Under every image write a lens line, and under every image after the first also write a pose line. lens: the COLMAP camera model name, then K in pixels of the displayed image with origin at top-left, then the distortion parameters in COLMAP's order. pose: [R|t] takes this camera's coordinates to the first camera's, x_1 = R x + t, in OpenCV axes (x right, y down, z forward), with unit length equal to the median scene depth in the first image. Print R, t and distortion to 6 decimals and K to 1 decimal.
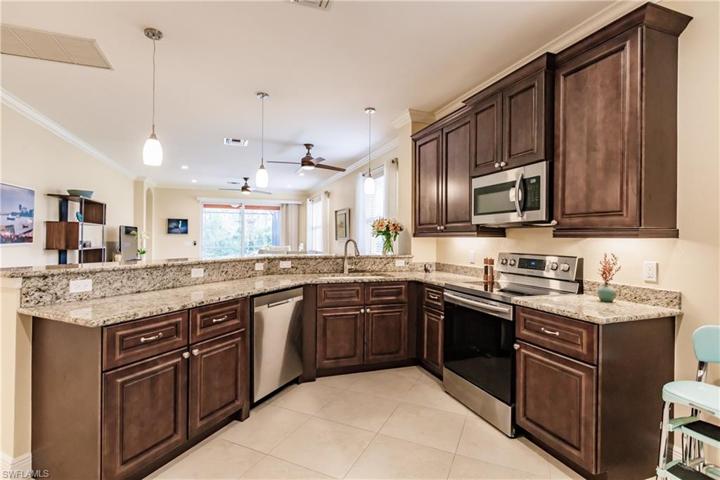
lens RADIAL K [[348.4, 0, 360.0], [0, 348.4, 240.0], [0, 0, 1]] dist [0.000469, -0.000176]
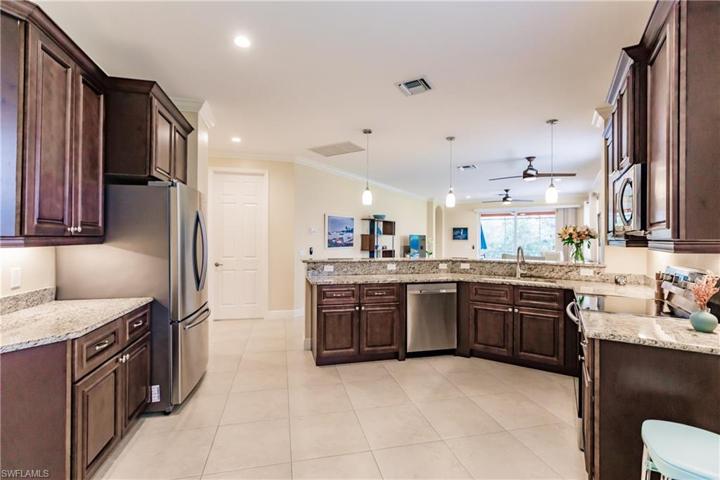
lens RADIAL K [[323.2, 0, 360.0], [0, 323.2, 240.0], [0, 0, 1]] dist [0.007637, 0.000042]
pose [[0.628402, -0.004480, -0.777876, 0.510956], [-0.003696, 0.999955, -0.008745, -0.014745], [0.777880, 0.008371, 0.628357, -0.054879]]
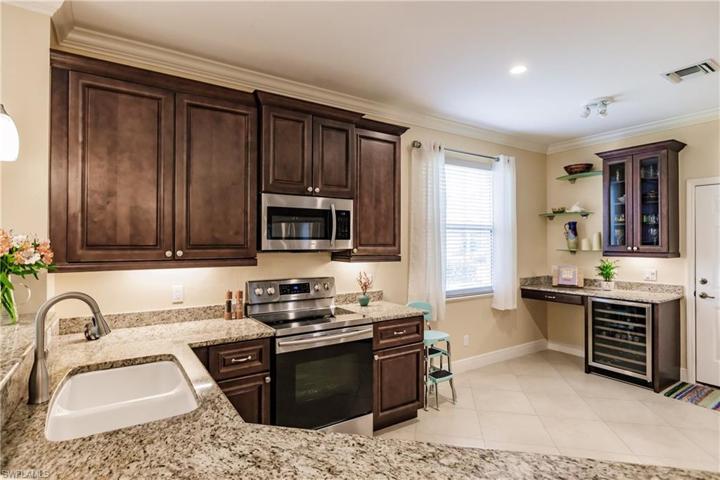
lens RADIAL K [[367.9, 0, 360.0], [0, 367.9, 240.0], [0, 0, 1]] dist [0.002290, -0.000554]
pose [[-0.222906, -0.001230, 0.974839, -0.495812], [0.004812, 0.999986, 0.002362, -0.062064], [-0.974828, 0.005218, -0.222897, 0.878709]]
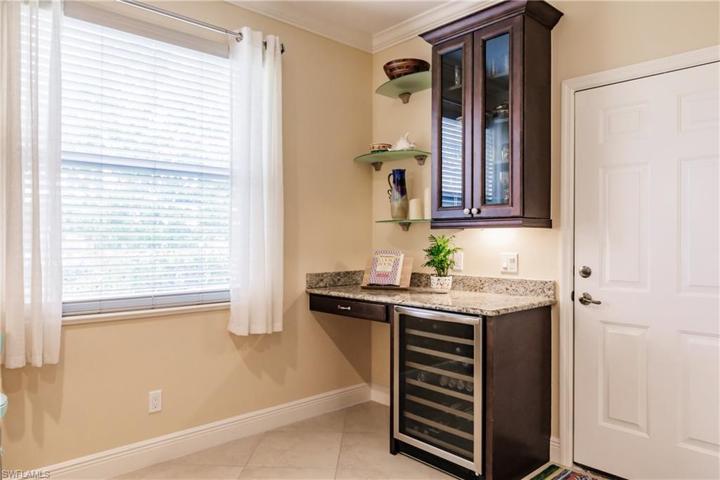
lens RADIAL K [[492.2, 0, 360.0], [0, 492.2, 240.0], [0, 0, 1]] dist [0.006564, 0.001893]
pose [[-0.377469, -0.007573, 0.925991, -0.226397], [-0.000234, 0.999967, 0.008083, 0.014685], [-0.926022, 0.002834, -0.377459, 0.234308]]
